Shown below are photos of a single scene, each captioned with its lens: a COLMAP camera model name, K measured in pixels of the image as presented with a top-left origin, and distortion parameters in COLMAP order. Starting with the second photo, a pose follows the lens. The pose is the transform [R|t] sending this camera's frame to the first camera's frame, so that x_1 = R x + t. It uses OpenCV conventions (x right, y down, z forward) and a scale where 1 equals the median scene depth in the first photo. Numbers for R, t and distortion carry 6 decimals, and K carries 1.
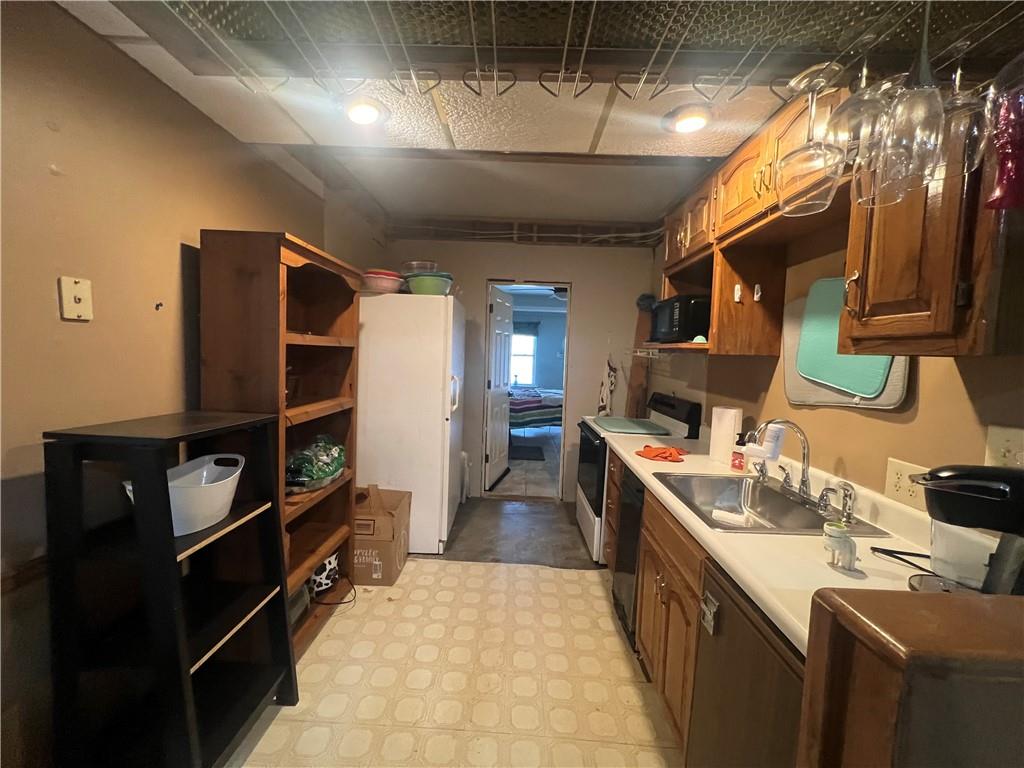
lens RADIAL K [[409.4, 0, 509.8], [0, 409.4, 381.3], [0, 0, 1]] dist [0.000164, -0.000157]
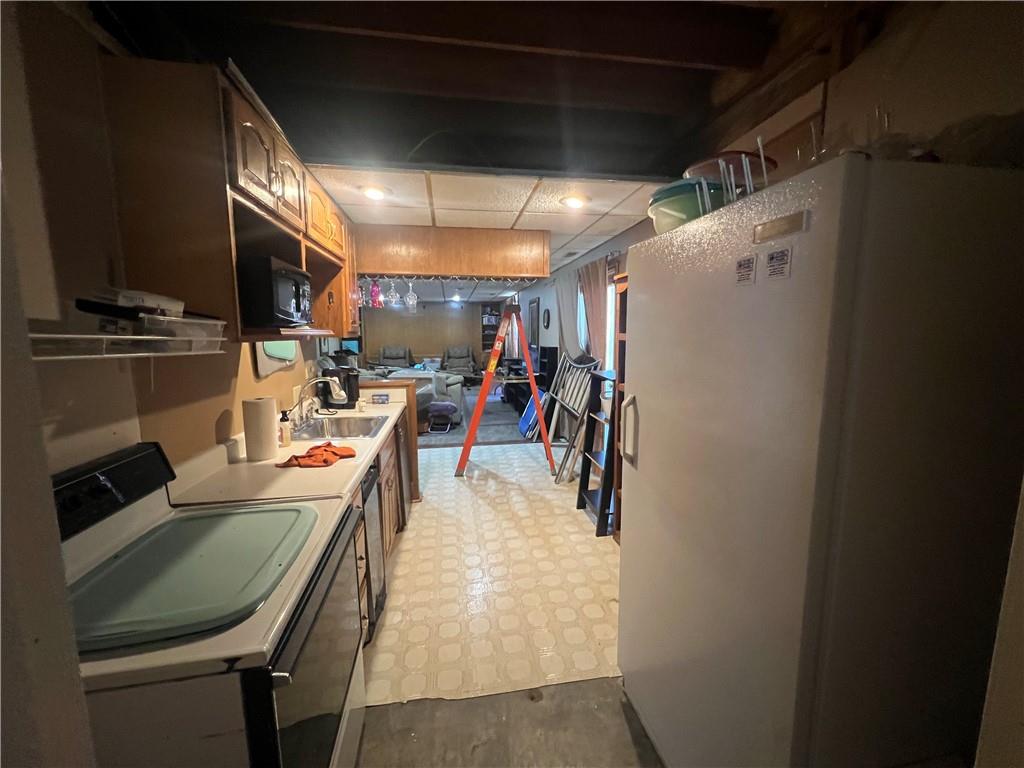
lens RADIAL K [[409.4, 0, 513.7], [0, 409.4, 383.3], [0, 0, 1]] dist [0.000164, -0.000157]
pose [[-0.982809, -0.000759, -0.184625, 0.282673], [-0.035607, 0.981997, 0.185511, -0.325667], [0.181160, 0.188895, -0.965142, 4.025346]]
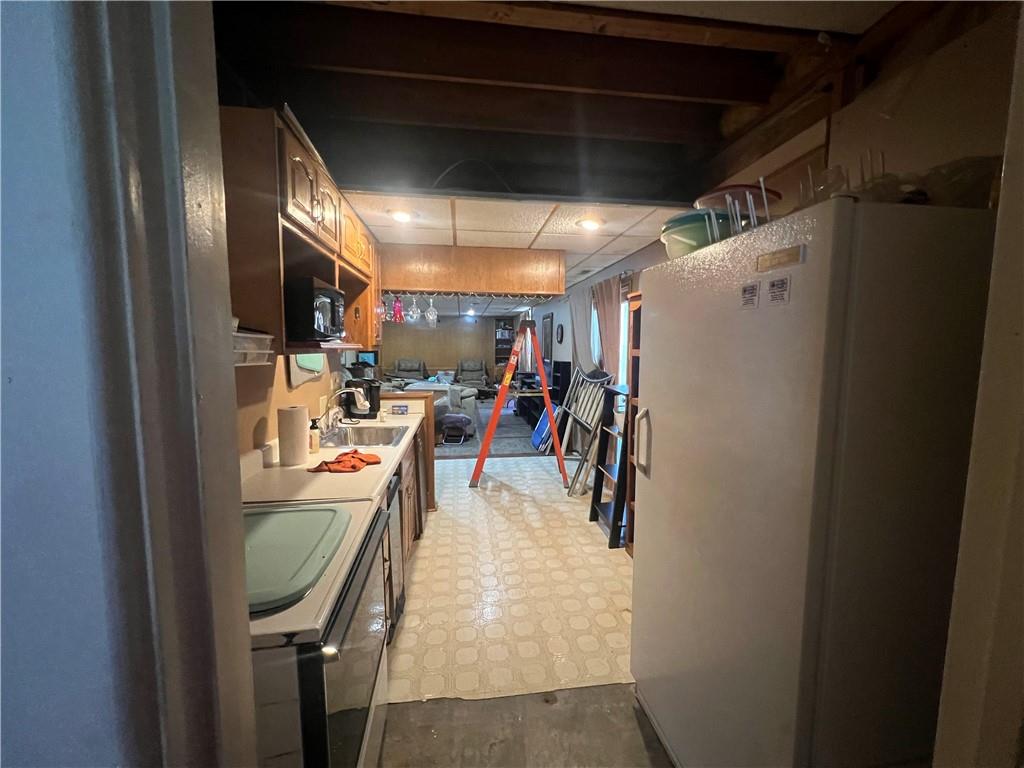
lens RADIAL K [[409.4, 0, 513.6], [0, 409.4, 383.1], [0, 0, 1]] dist [0.000164, -0.000157]
pose [[-0.987375, -0.019416, -0.157203, 0.334600], [-0.043755, 0.987274, 0.152888, -0.336740], [0.152234, 0.157837, -0.975660, 4.117095]]
